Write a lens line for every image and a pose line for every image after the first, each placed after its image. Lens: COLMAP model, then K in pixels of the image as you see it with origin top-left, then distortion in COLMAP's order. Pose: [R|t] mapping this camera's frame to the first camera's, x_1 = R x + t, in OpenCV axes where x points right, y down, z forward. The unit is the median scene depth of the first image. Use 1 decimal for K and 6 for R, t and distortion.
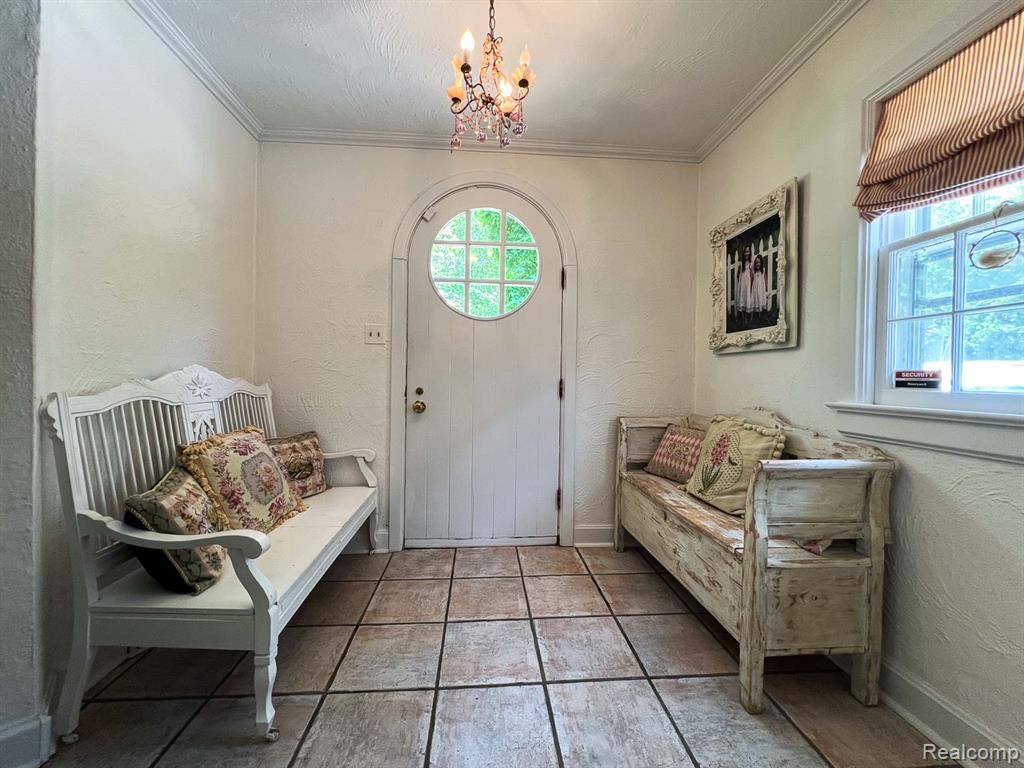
lens RADIAL K [[410.4, 0, 509.8], [0, 410.4, 379.3], [0, 0, 1]] dist [0.008560, 0.001427]
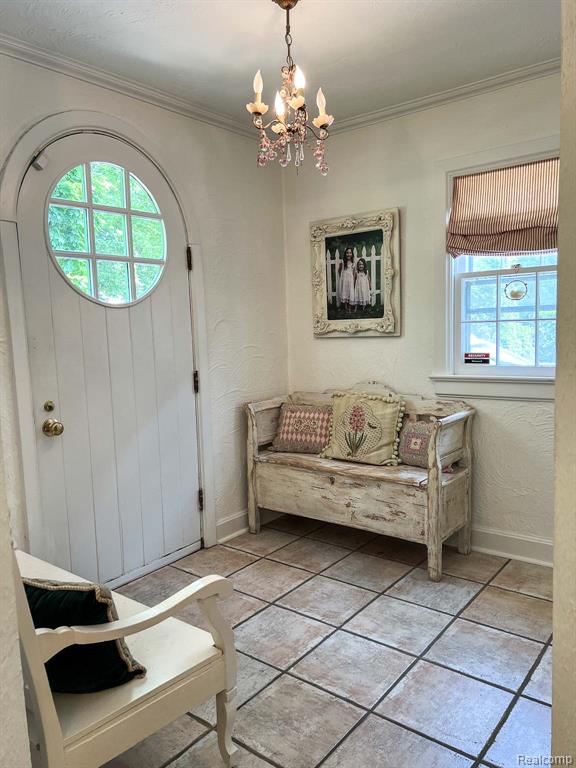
lens RADIAL K [[578.7, 0, 287.9], [0, 578.7, 383.8], [0, 0, 1]] dist [0.093377, -0.018333]
pose [[0.676102, -0.113958, 0.727942, -0.896748], [0.050148, 0.992793, 0.108844, -0.135953], [-0.735099, -0.037085, 0.676944, -0.034644]]
